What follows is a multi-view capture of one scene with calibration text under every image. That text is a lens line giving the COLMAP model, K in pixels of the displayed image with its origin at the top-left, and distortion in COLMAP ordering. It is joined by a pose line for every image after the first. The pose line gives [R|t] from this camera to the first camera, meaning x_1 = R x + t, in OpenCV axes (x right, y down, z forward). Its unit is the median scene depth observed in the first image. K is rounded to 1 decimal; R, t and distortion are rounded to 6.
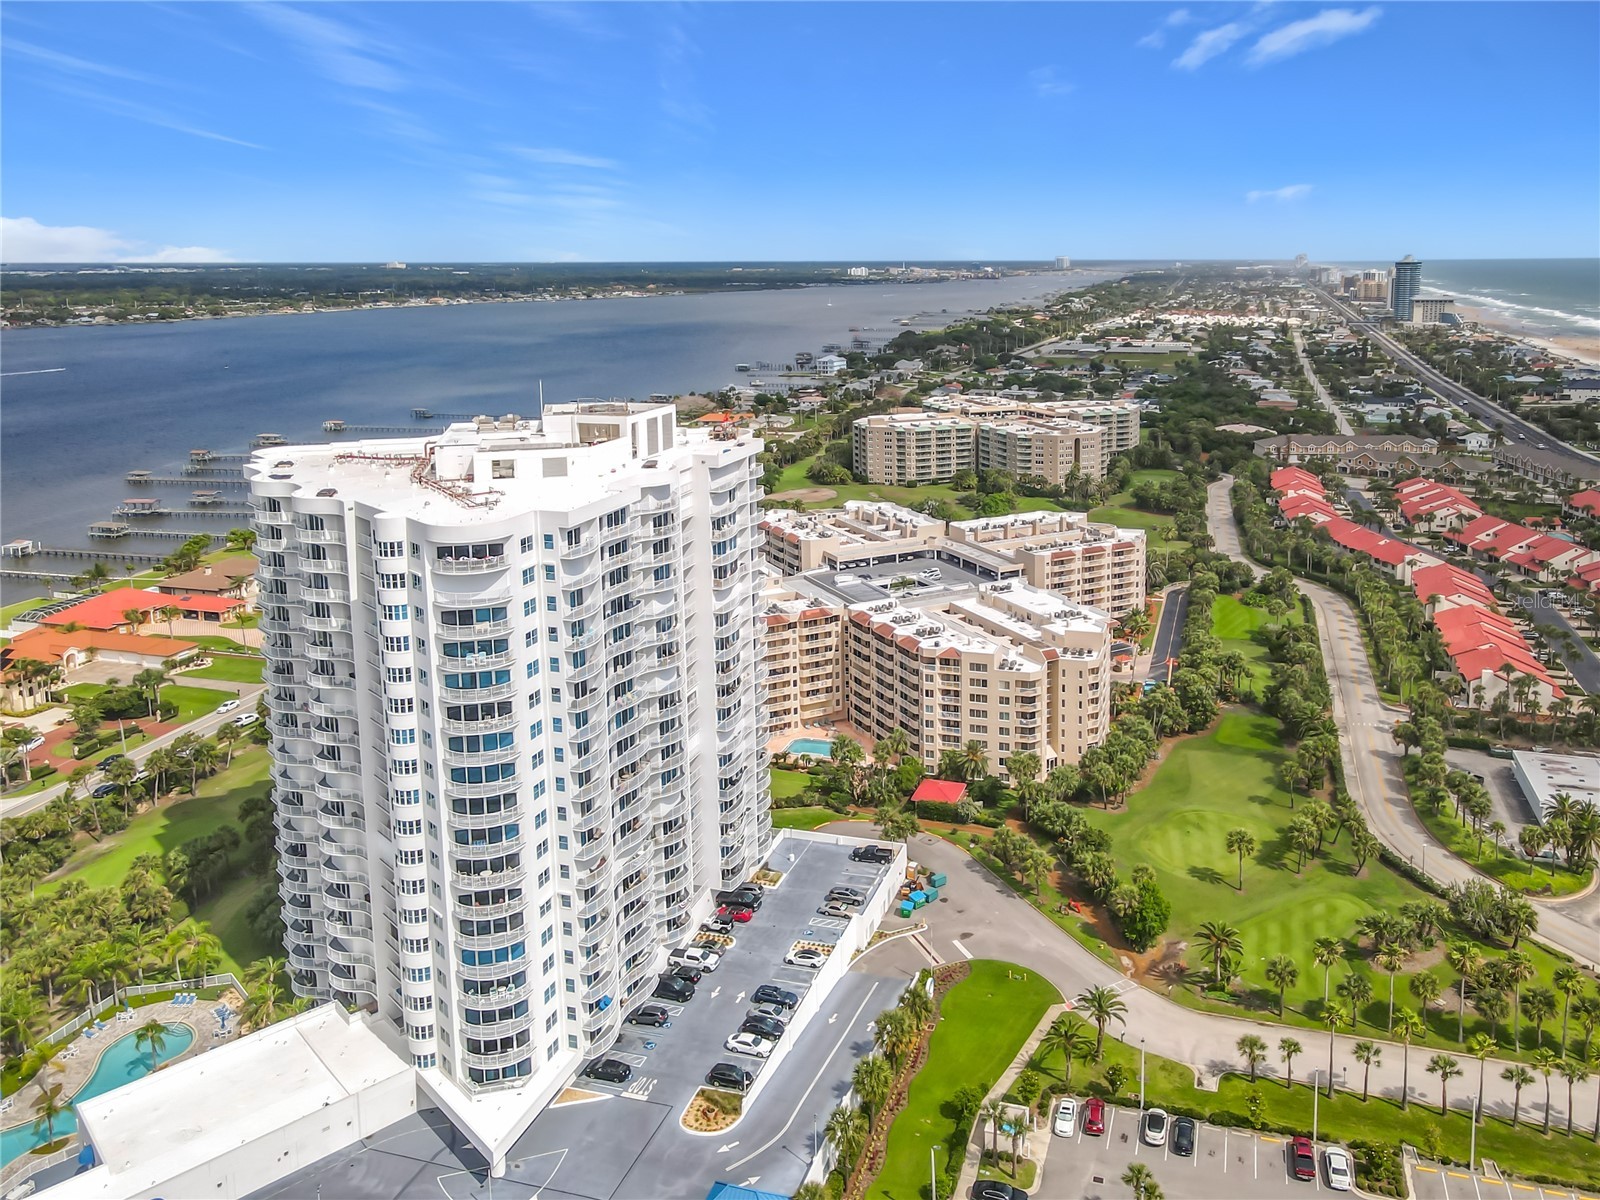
lens RADIAL K [[1241.7, 0, 932.2], [0, 1241.7, 440.2], [0, 0, 1]] dist [0.000665, -0.002126]
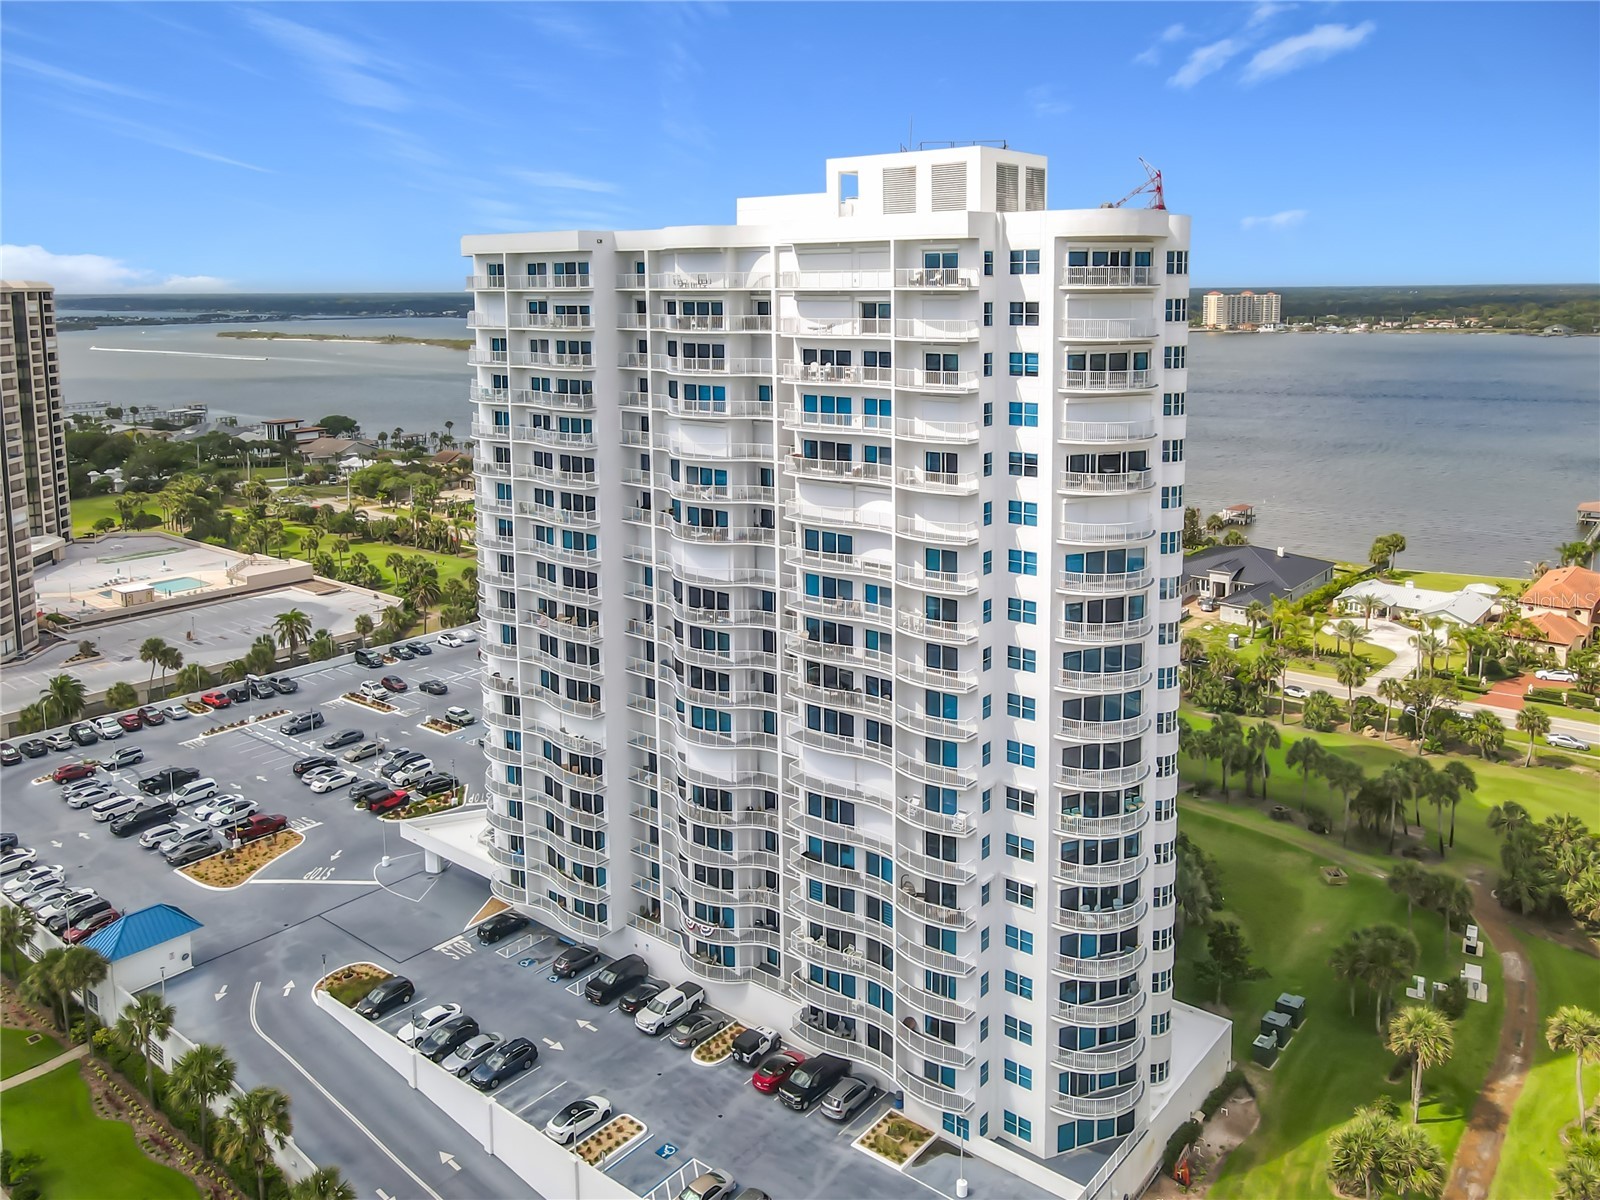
lens RADIAL K [[1244.3, 0, 796.0], [0, 1244.3, 435.2], [0, 0, 1]] dist [0.008915, -0.002229]
pose [[-0.422288, 0.106494, -0.900184, 0.234751], [-0.127872, 0.976145, 0.175467, 0.006520], [0.897397, 0.189206, -0.398597, 0.899436]]
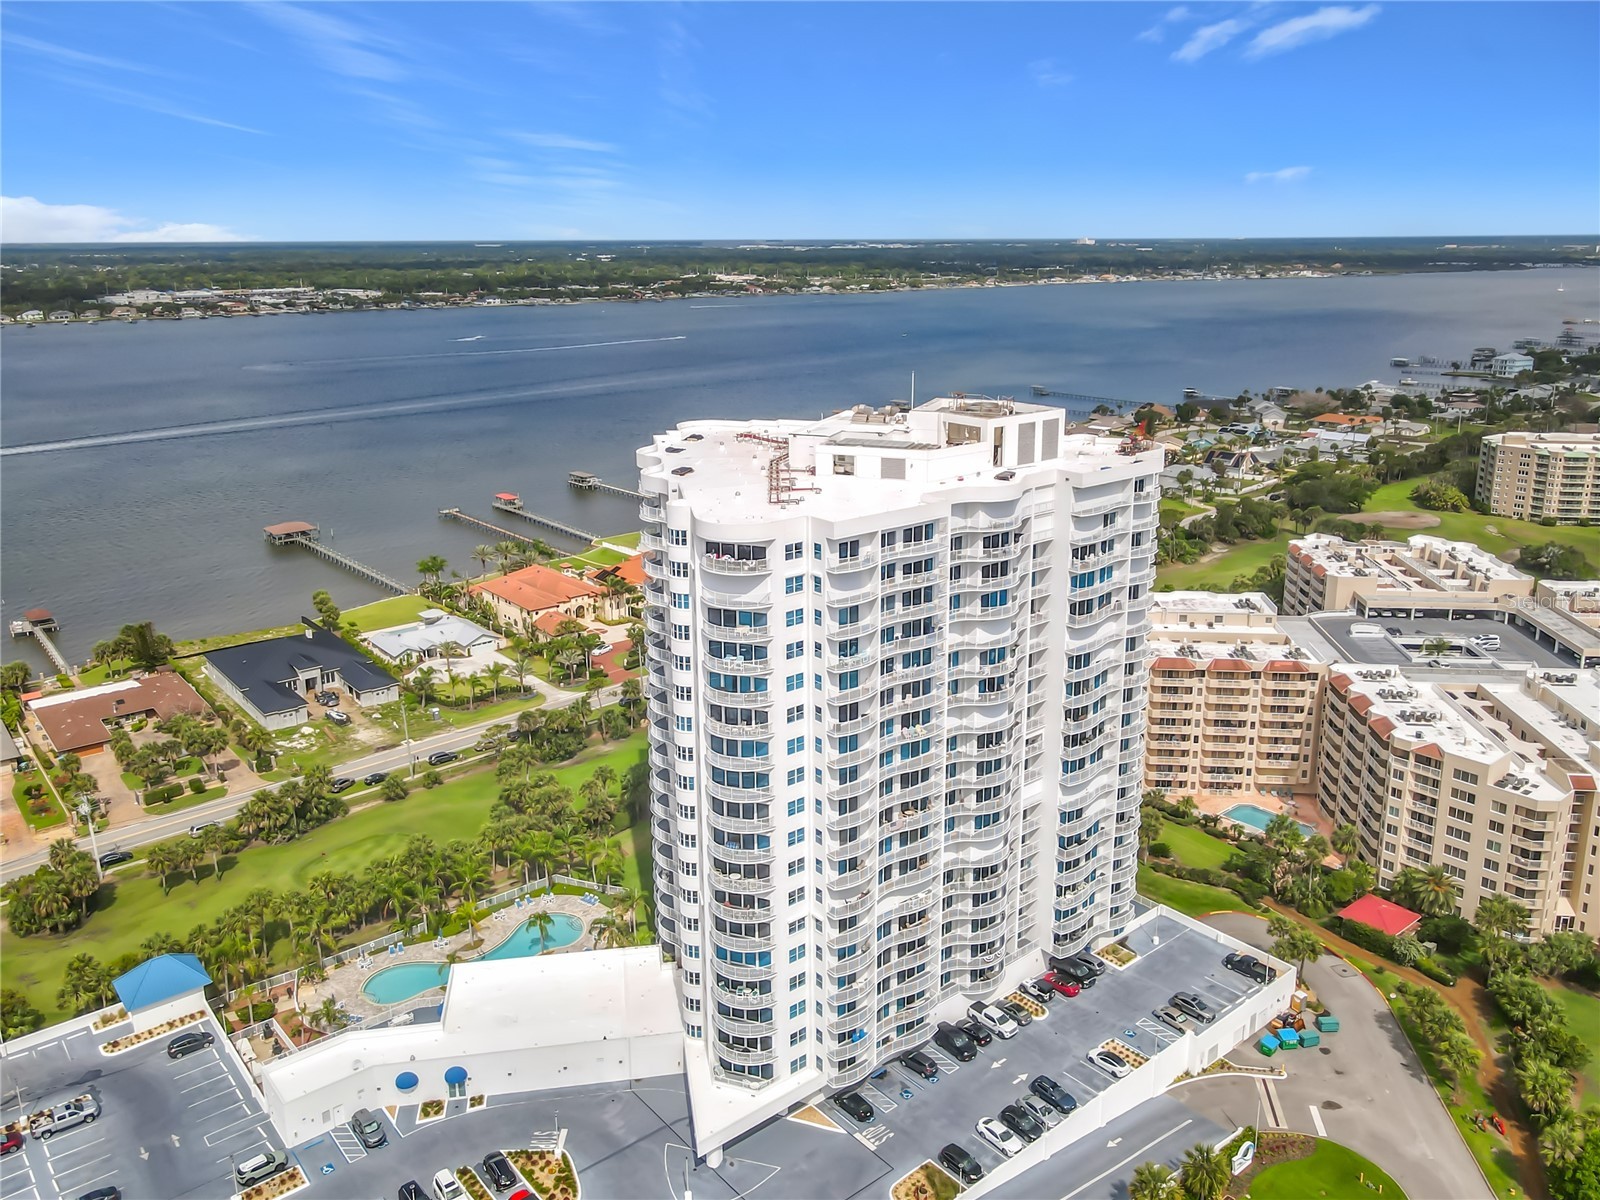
lens RADIAL K [[1265.8, 0, 812.5], [0, 1265.8, 541.1], [0, 0, 1]] dist [0.007088, 0.004060]
pose [[0.818632, 0.134037, -0.558458, 0.125477], [-0.082088, 0.989708, 0.117212, -0.022043], [0.568421, -0.050111, 0.821210, 0.123306]]
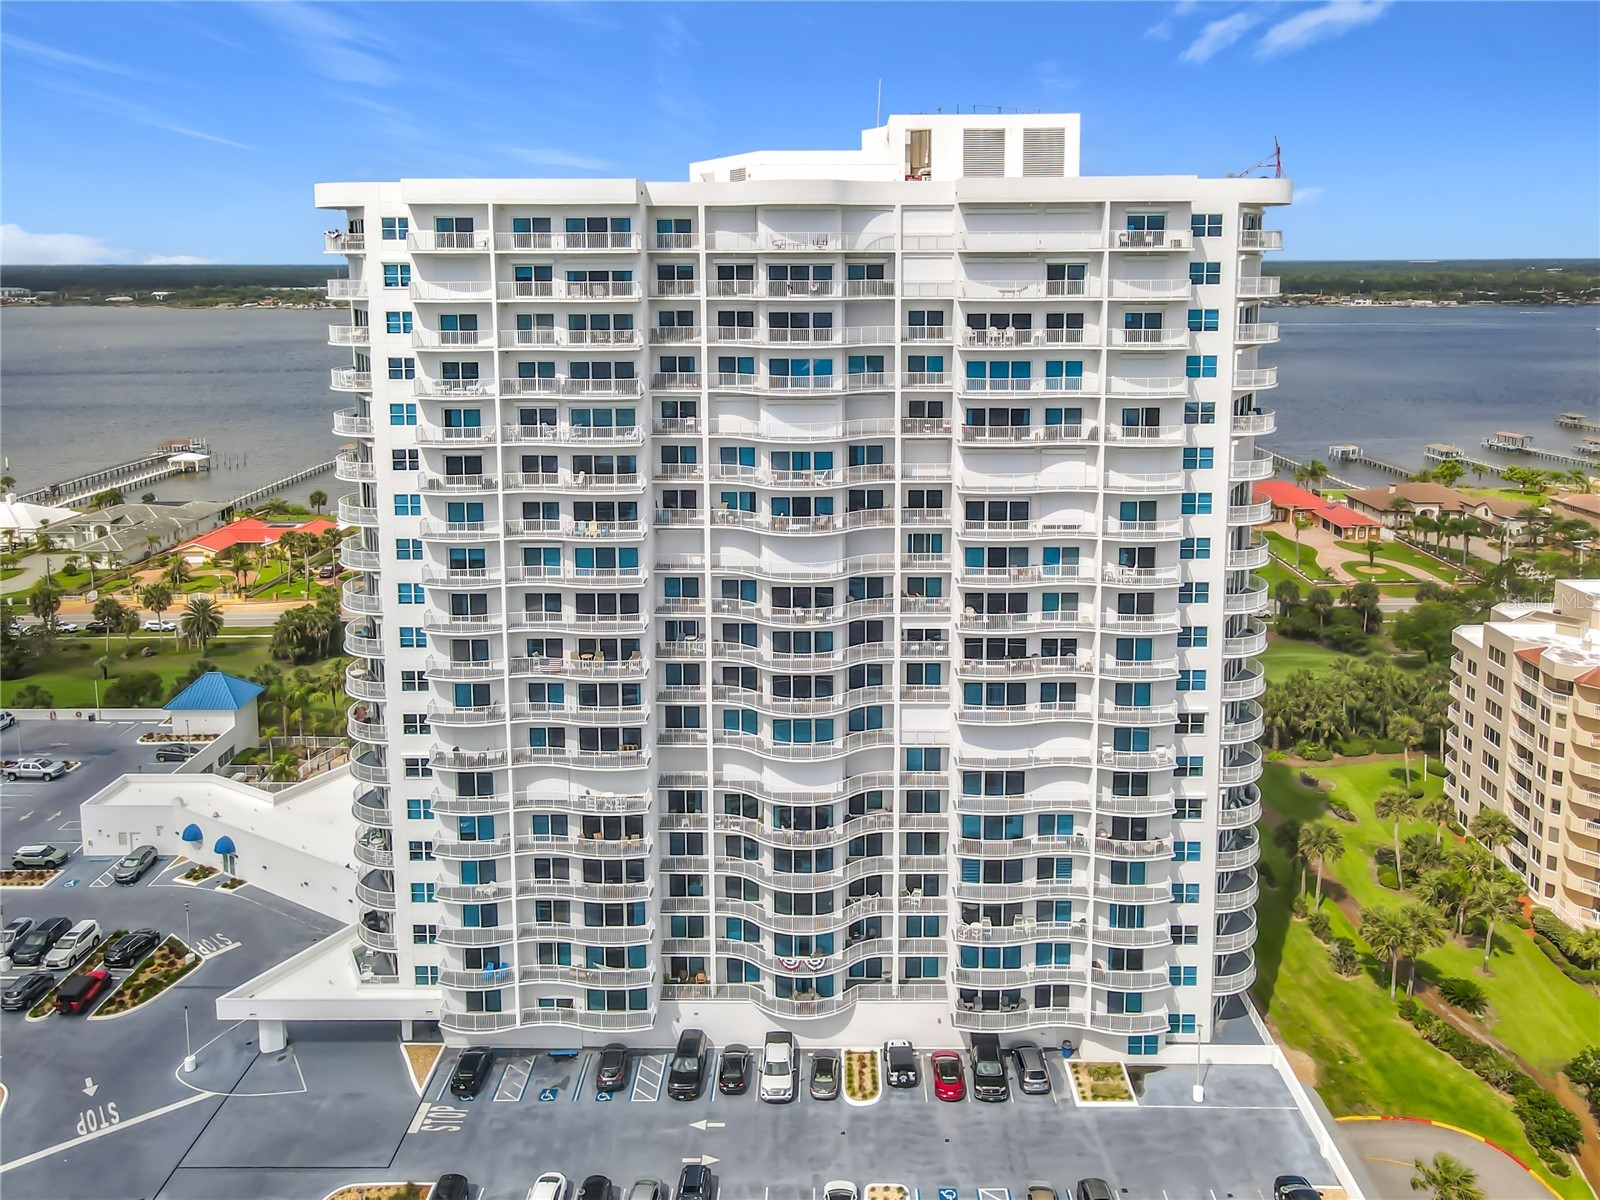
lens RADIAL K [[1274.3, 0, 805.1], [0, 1274.3, 388.7], [0, 0, 1]] dist [0.004692, -0.003835]
pose [[0.238039, 0.117920, -0.964071, 0.238342], [-0.137917, 0.986648, 0.086628, 0.045119], [0.961414, 0.112341, 0.251124, 0.593626]]
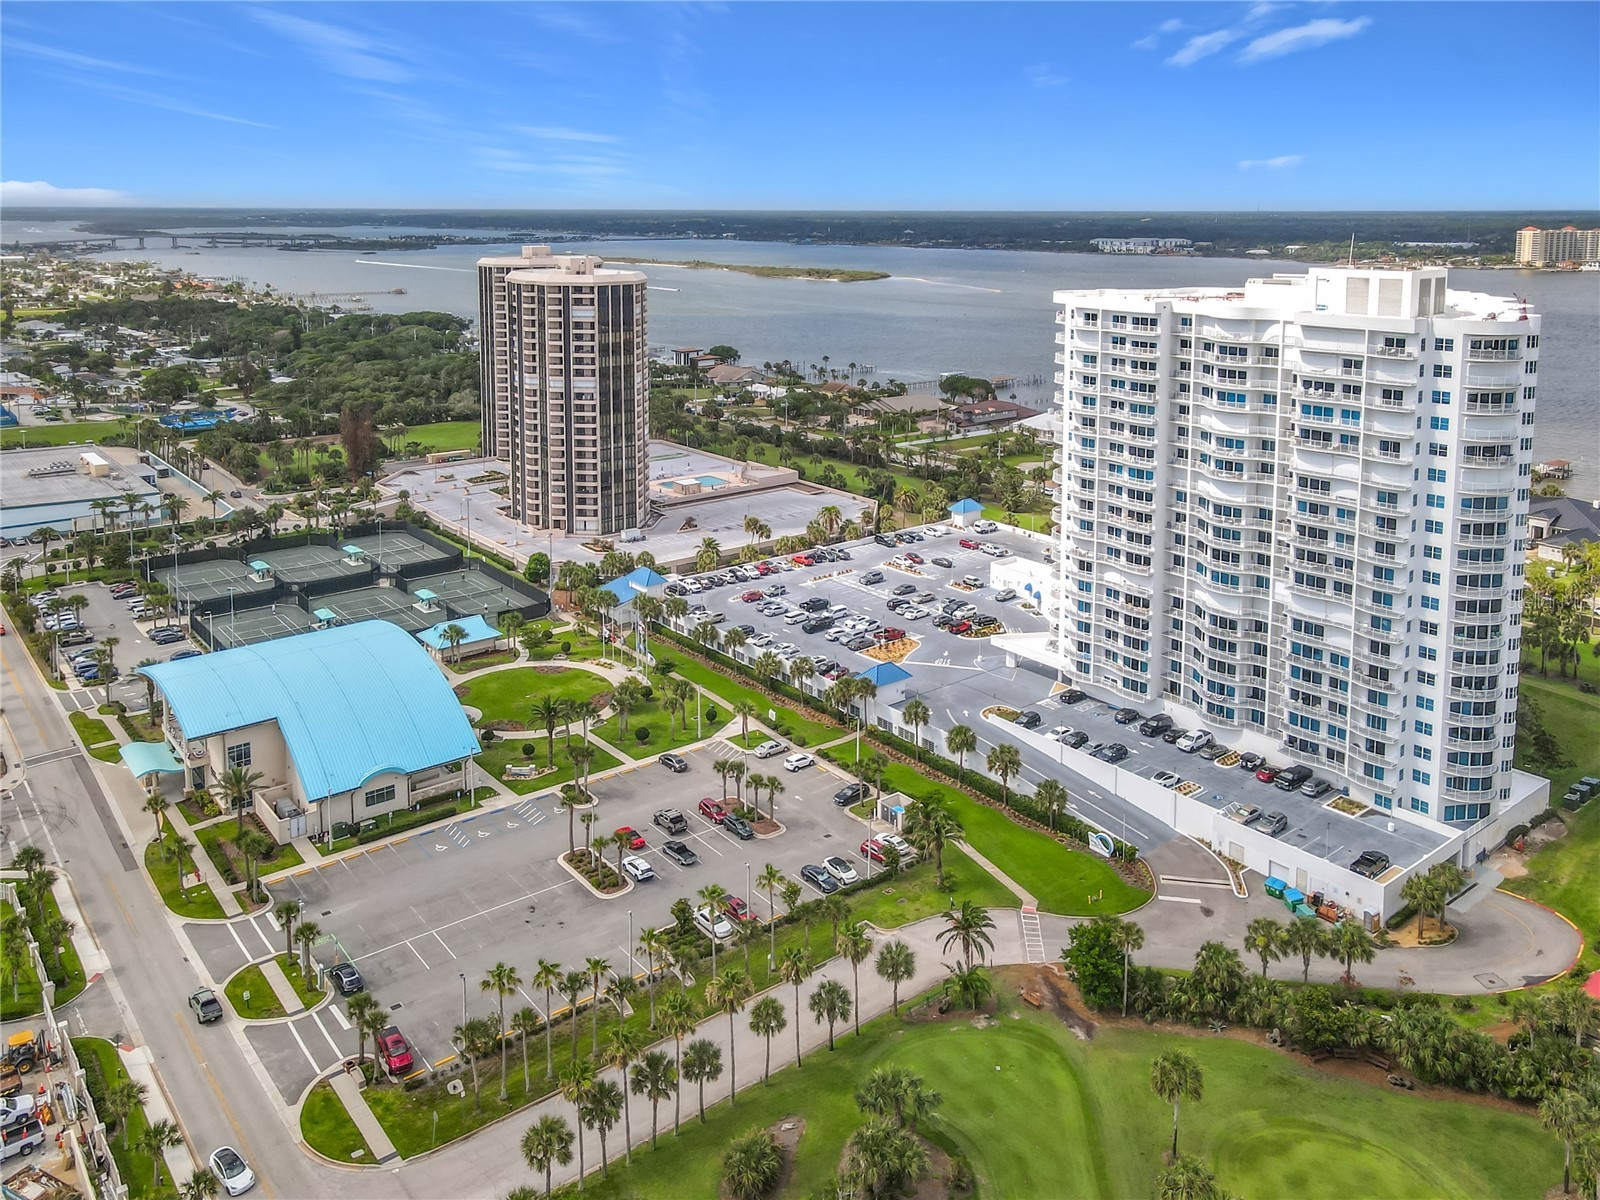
lens RADIAL K [[1215.4, 0, 770.3], [0, 1215.4, 345.1], [0, 0, 1]] dist [0.001181, 0.004742]
pose [[-0.617896, 0.087297, -0.781399, 0.636592], [-0.111064, 0.974162, 0.196656, -0.078895], [0.778376, 0.208298, -0.592235, 0.915701]]
